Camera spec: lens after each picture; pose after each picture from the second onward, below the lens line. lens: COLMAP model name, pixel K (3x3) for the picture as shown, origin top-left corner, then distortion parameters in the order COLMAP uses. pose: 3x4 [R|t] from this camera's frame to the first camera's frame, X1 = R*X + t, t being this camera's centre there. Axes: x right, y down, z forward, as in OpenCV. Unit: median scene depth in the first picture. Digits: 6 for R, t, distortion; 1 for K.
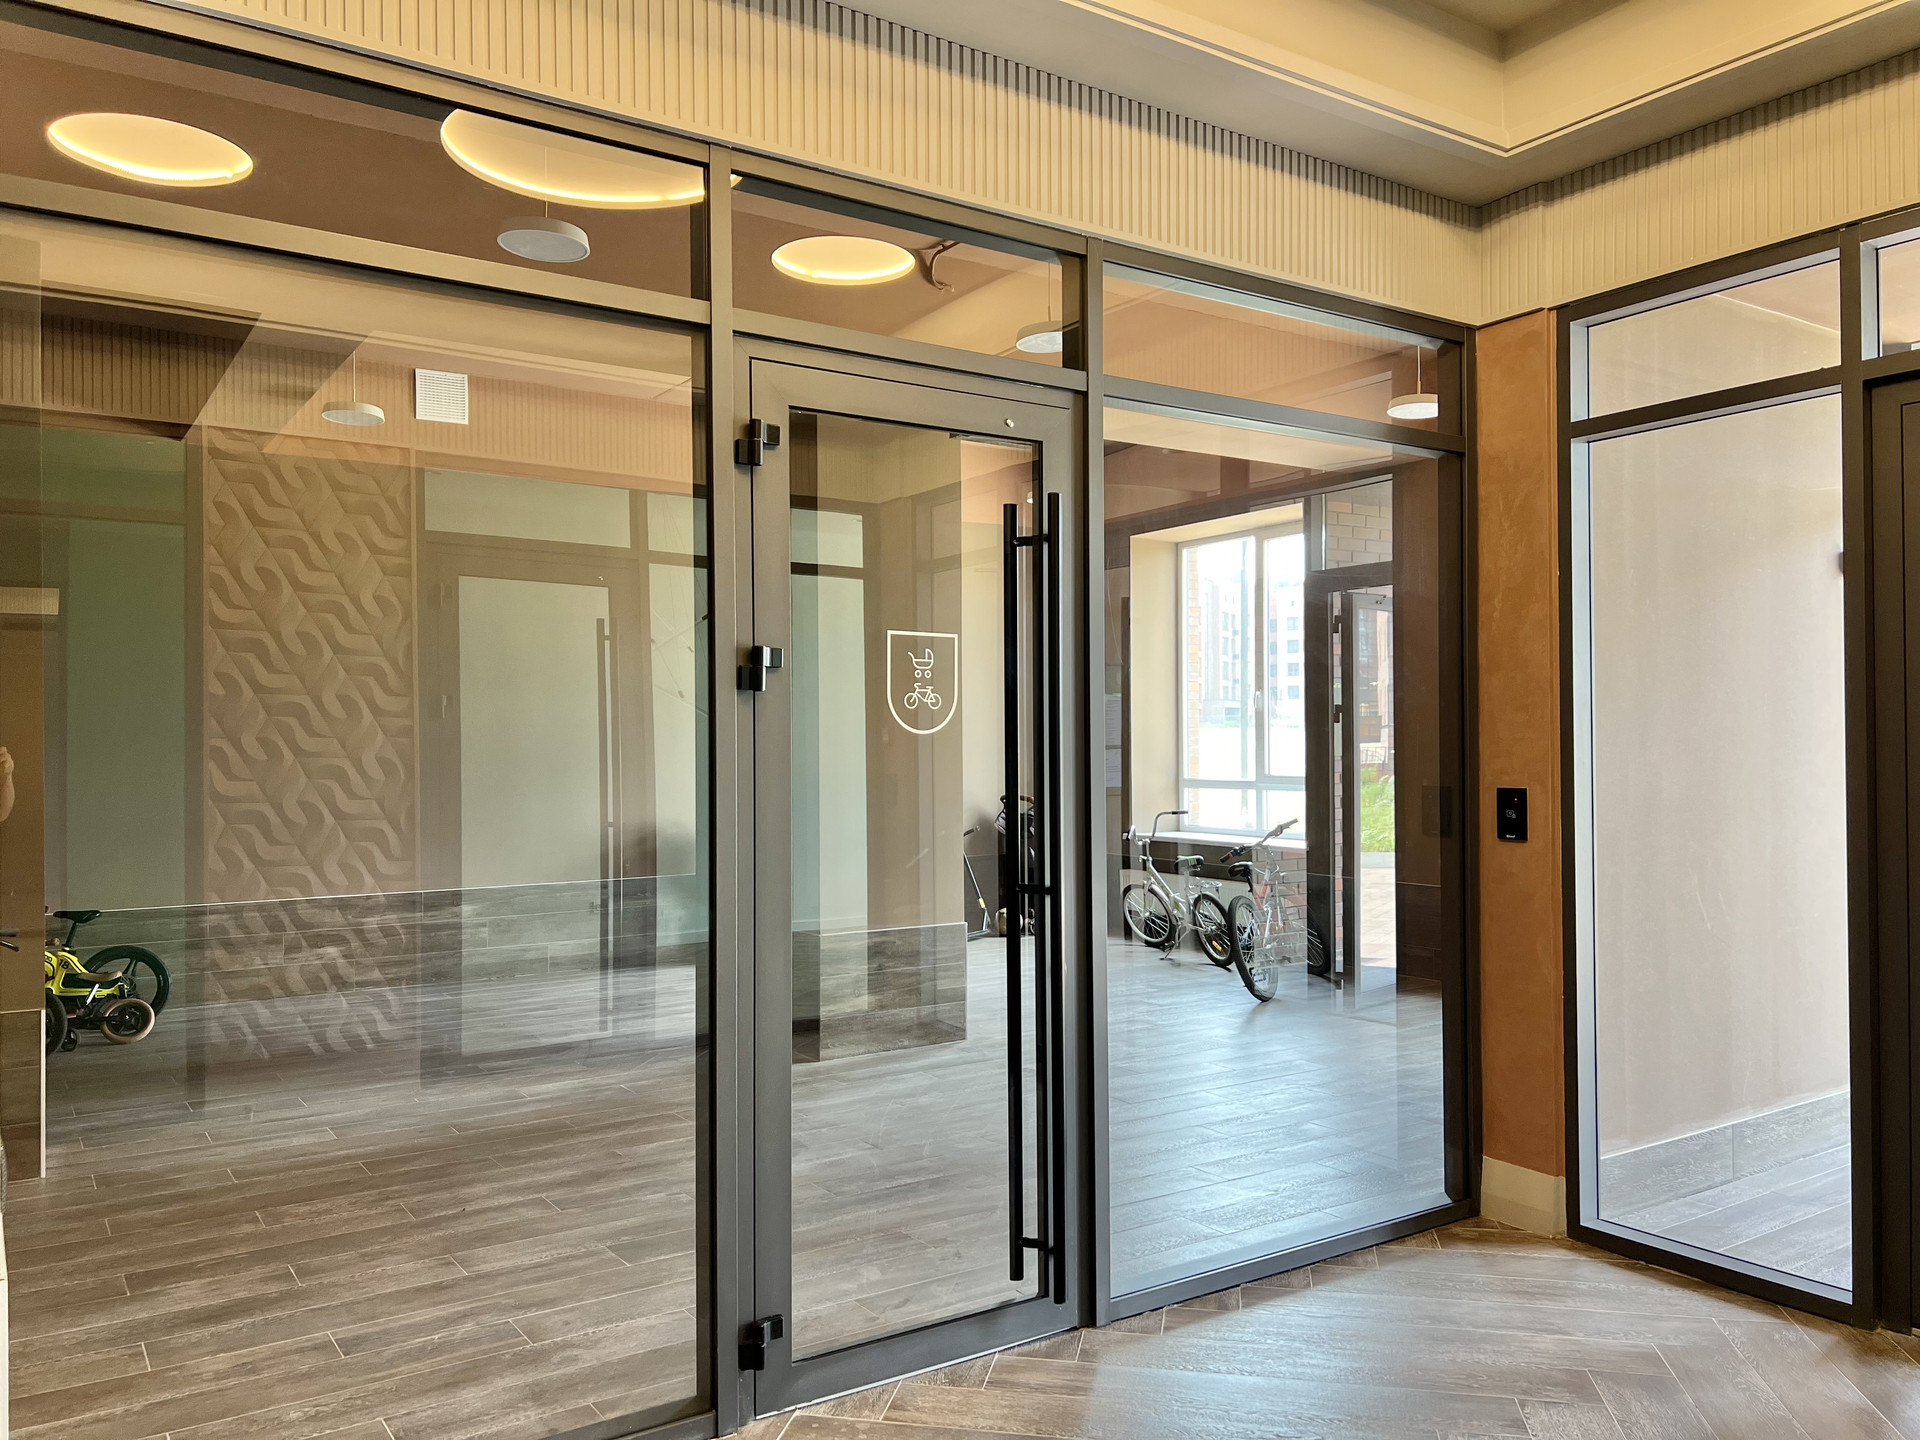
lens RADIAL K [[1432.4, 0, 960.0], [0, 1432.4, 720.0], [0, 0, 1]] dist [0.026084, -0.003654]
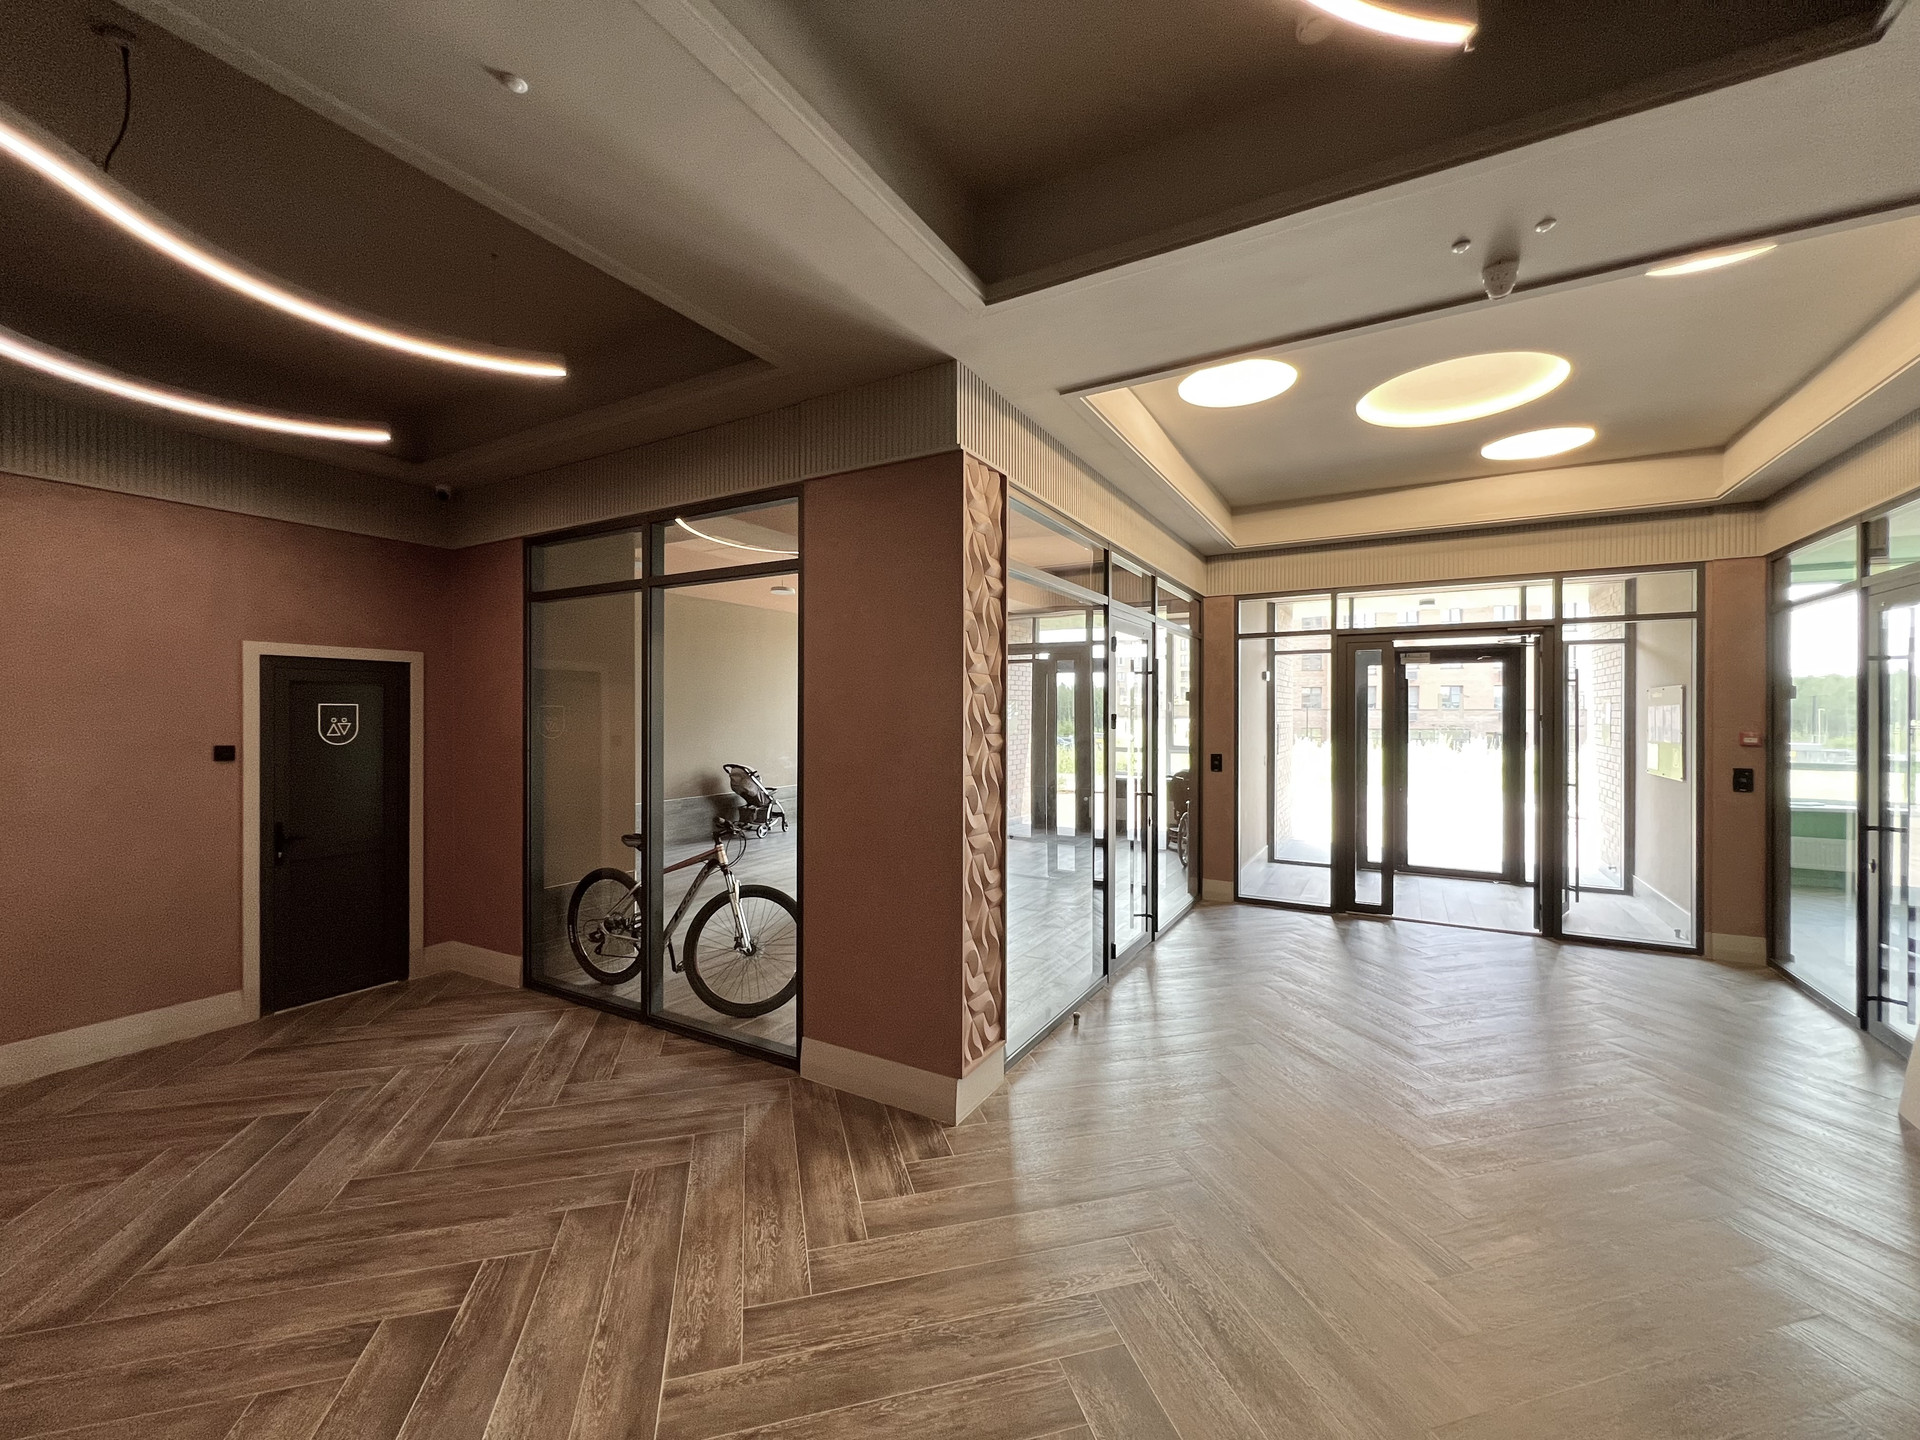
lens RADIAL K [[771.6, 0, 960.0], [0, 771.6, 720.0], [0, 0, 1]] dist [-0.000131, -0.000005]
pose [[0.895327, -0.001262, 0.445408, -0.831633], [-0.005621, 0.999884, 0.014132, -0.044539], [-0.445374, -0.015156, 0.895216, -0.199915]]
